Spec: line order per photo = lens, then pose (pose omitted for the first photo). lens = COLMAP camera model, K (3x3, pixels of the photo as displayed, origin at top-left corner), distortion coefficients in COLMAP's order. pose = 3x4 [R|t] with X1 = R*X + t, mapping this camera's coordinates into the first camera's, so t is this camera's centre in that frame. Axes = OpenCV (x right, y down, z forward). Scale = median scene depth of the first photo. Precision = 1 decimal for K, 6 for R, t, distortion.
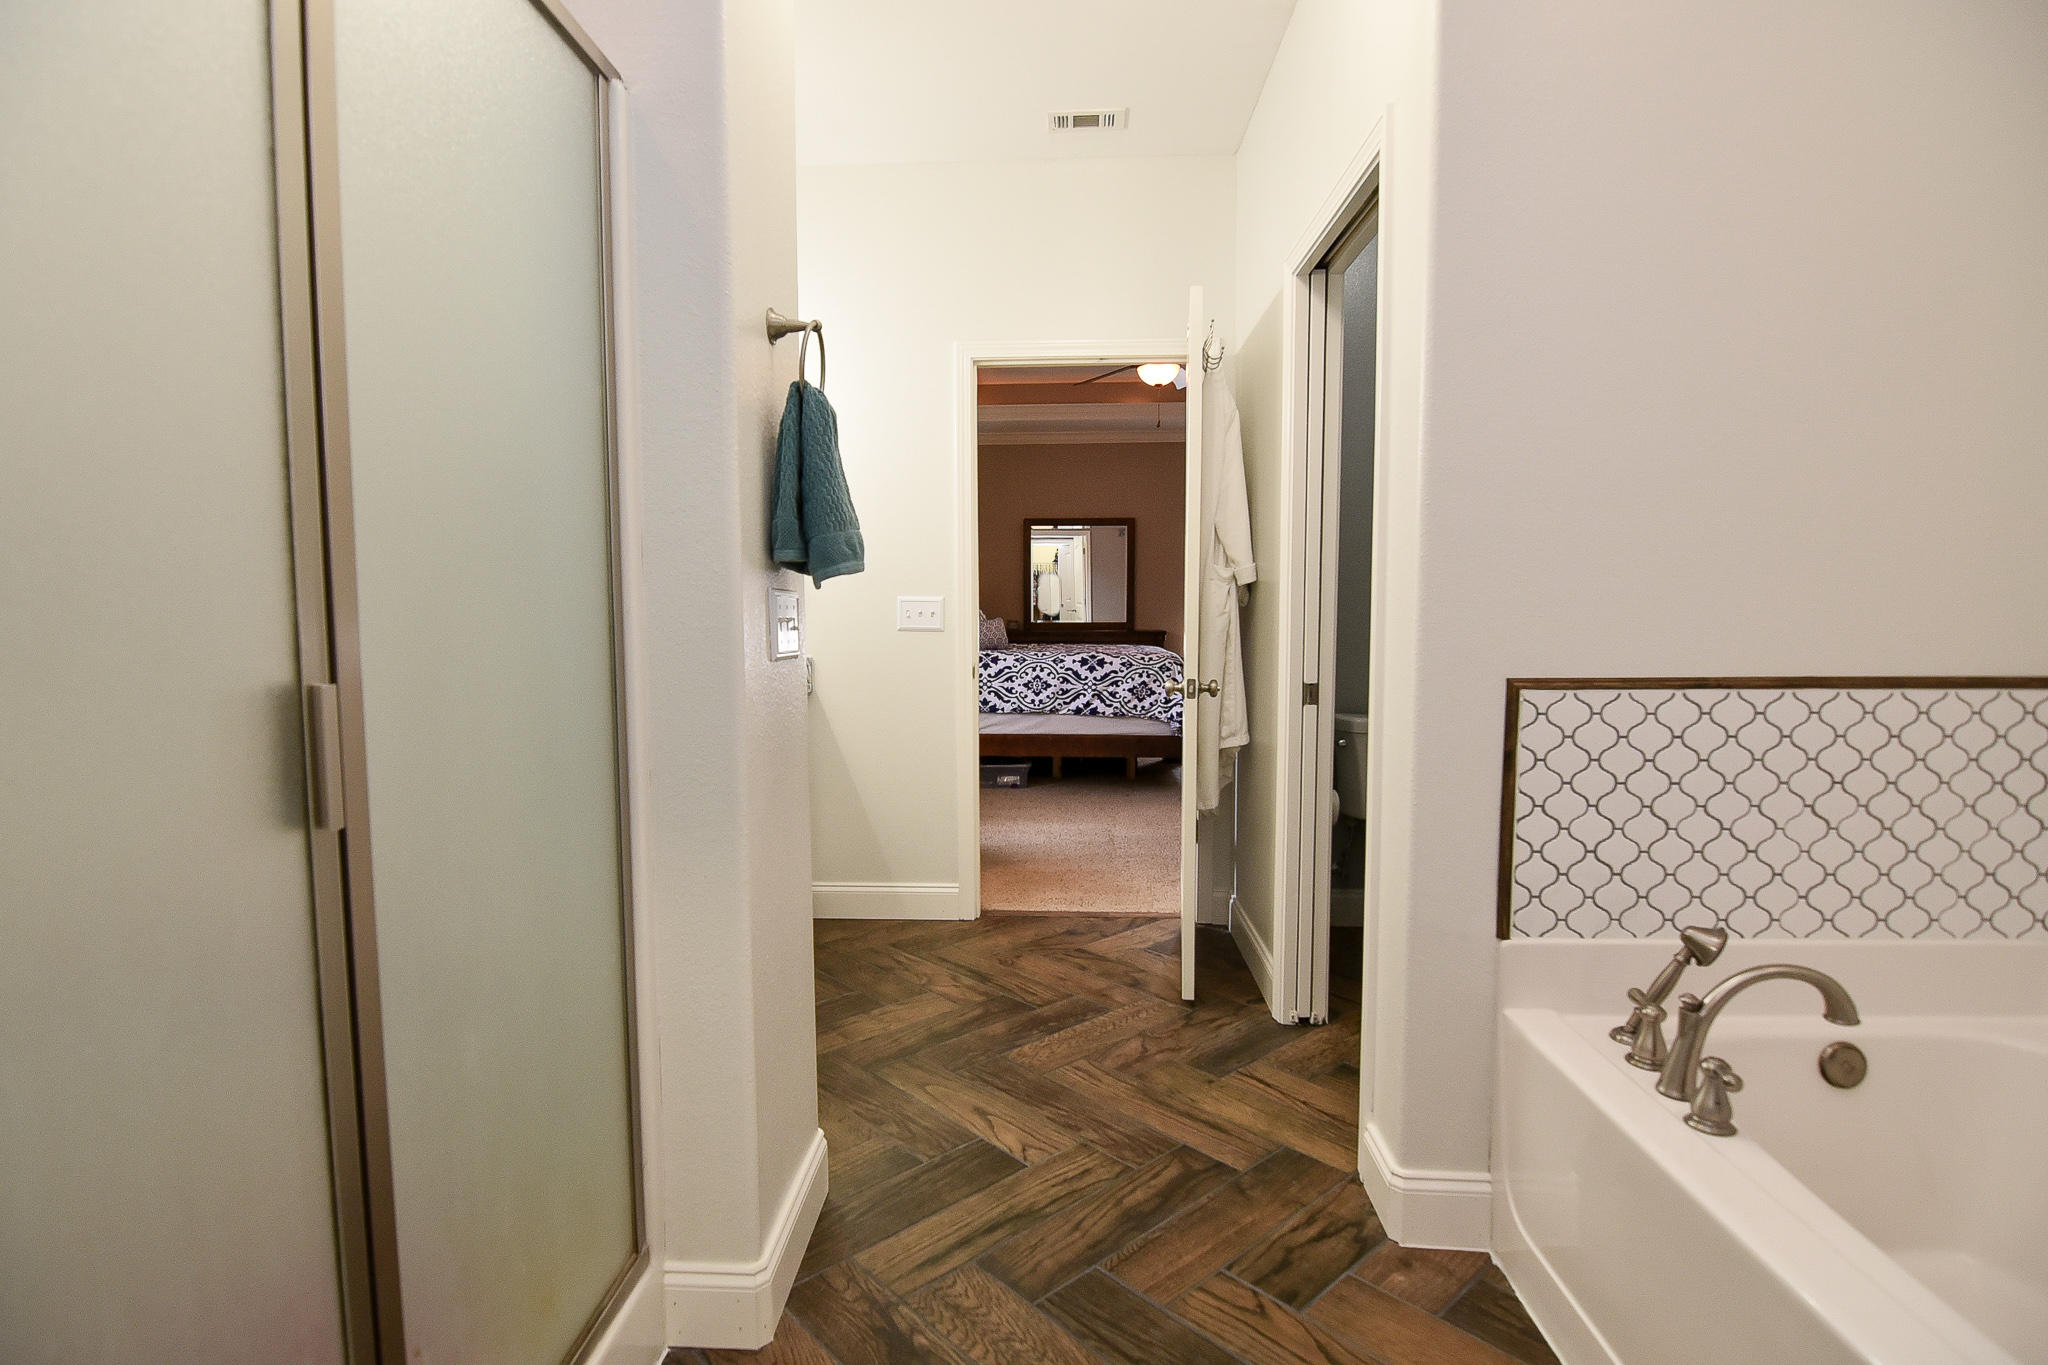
lens RADIAL K [[994.9, 0, 1020.7], [0, 994.9, 690.8], [0, 0, 1]] dist [-0.027644, 0.000277]
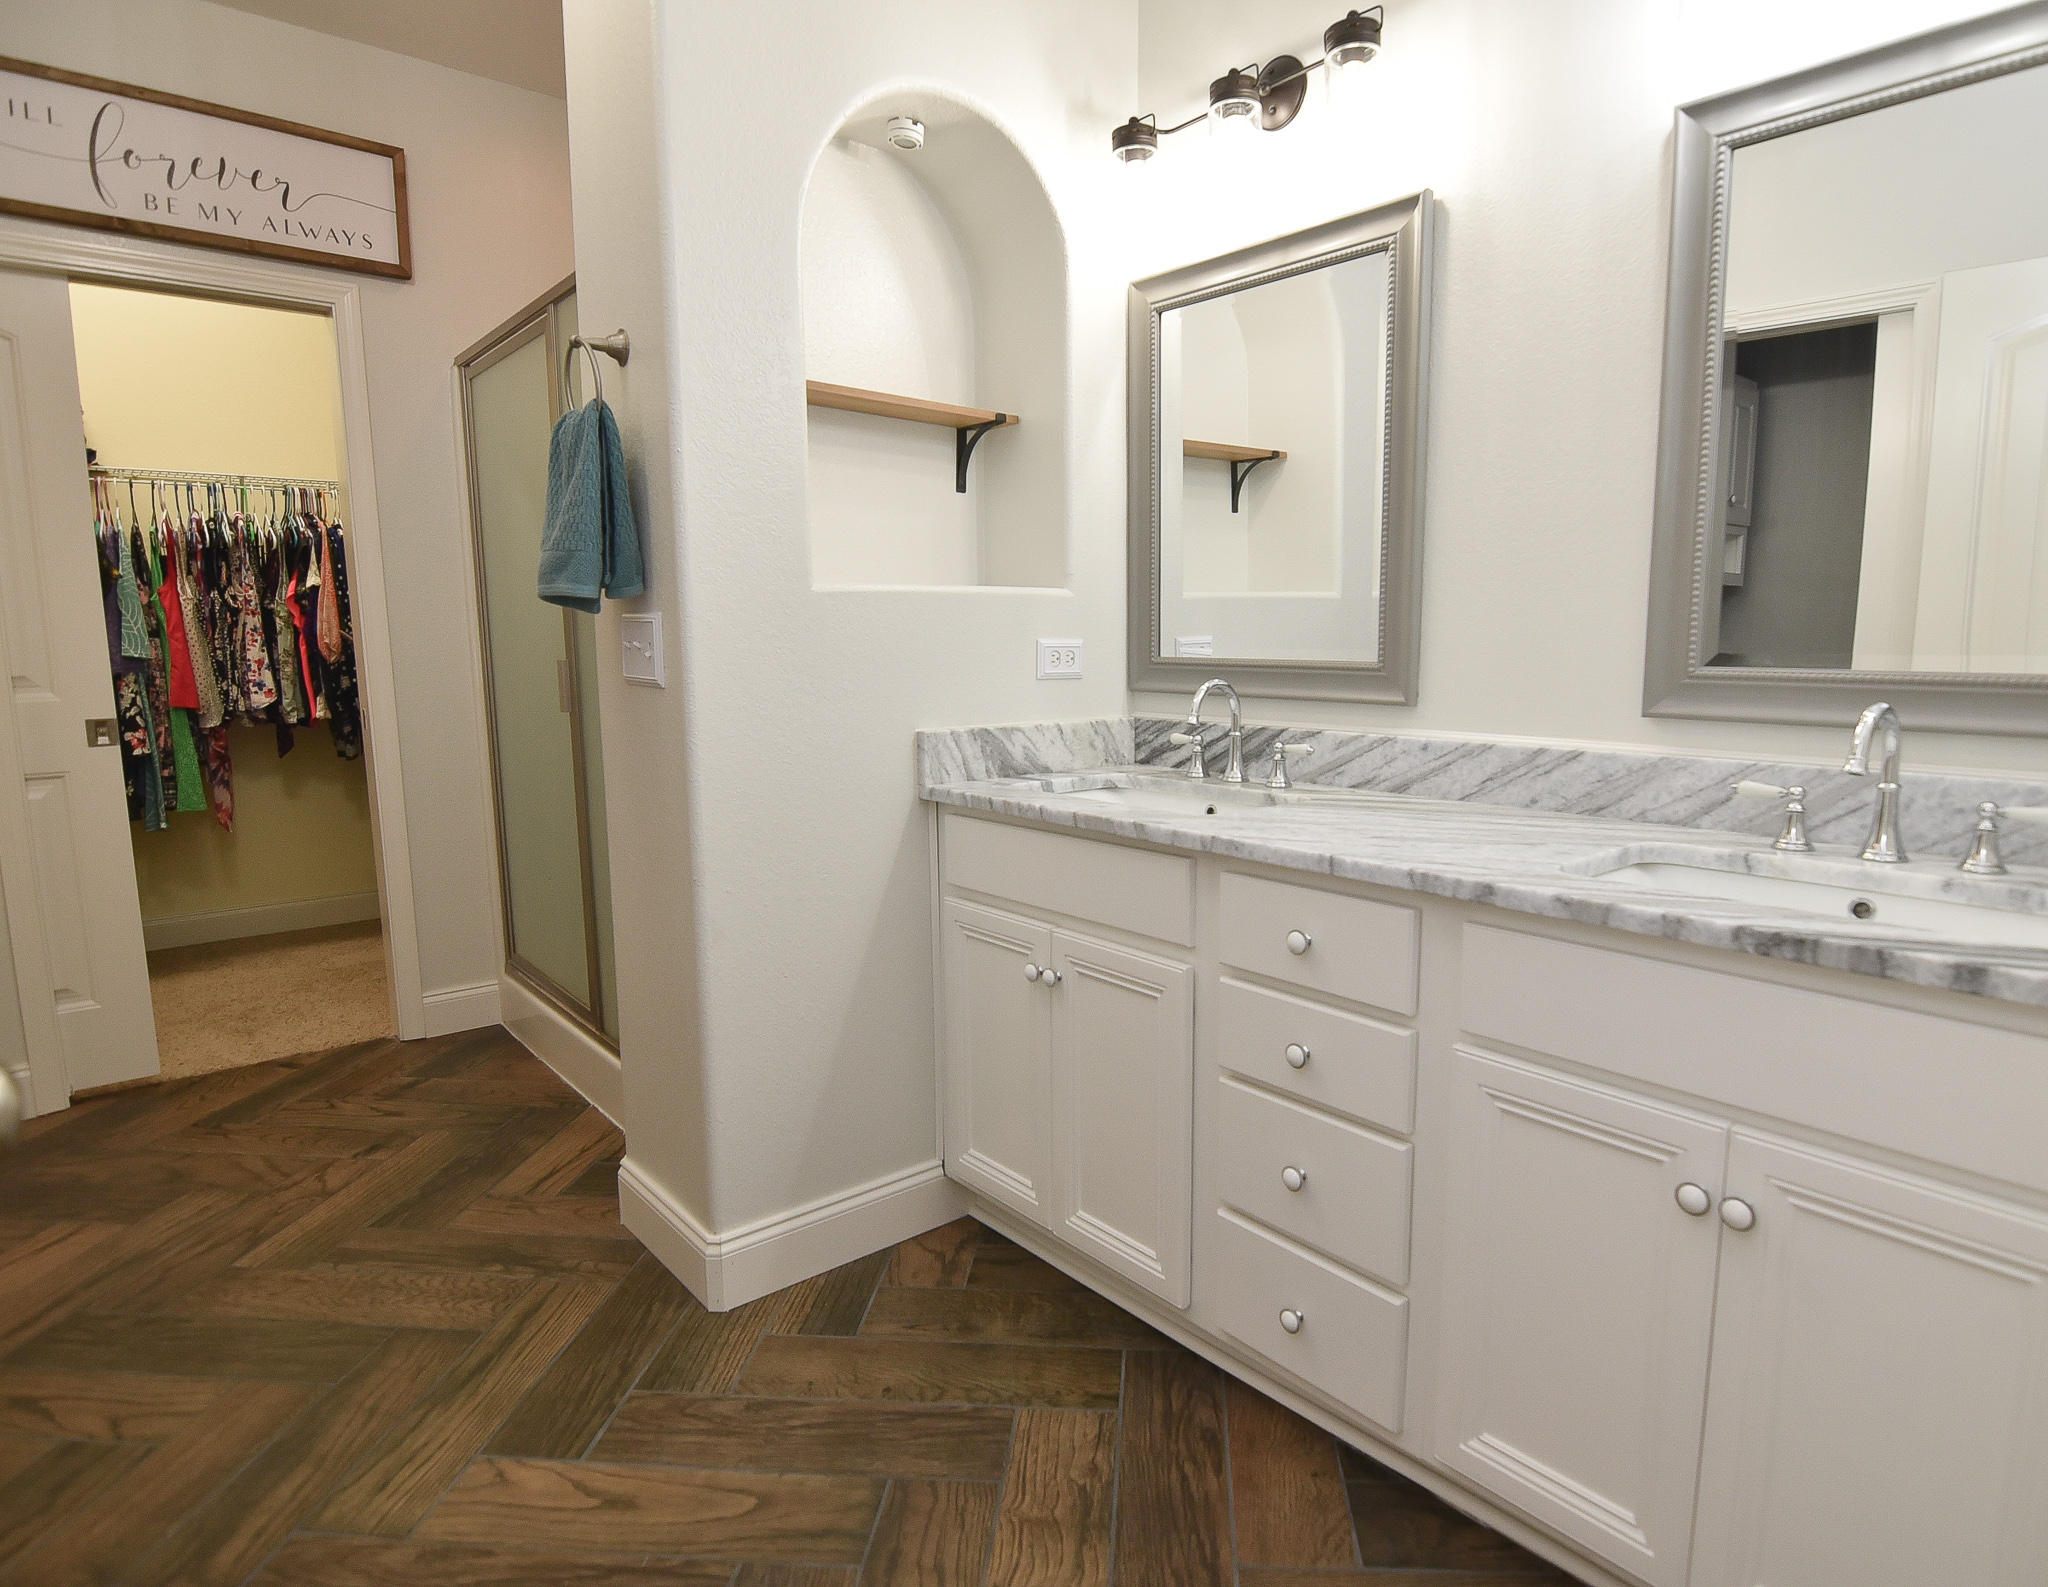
lens RADIAL K [[1122.3, 0, 1014.2], [0, 1122.3, 788.4], [0, 0, 1]] dist [0.000118, -0.016659]
pose [[-0.743511, 0.094742, -0.661979, 0.200172], [-0.048565, 0.979649, 0.194753, -0.130800], [0.666958, 0.176950, -0.723779, 1.741759]]
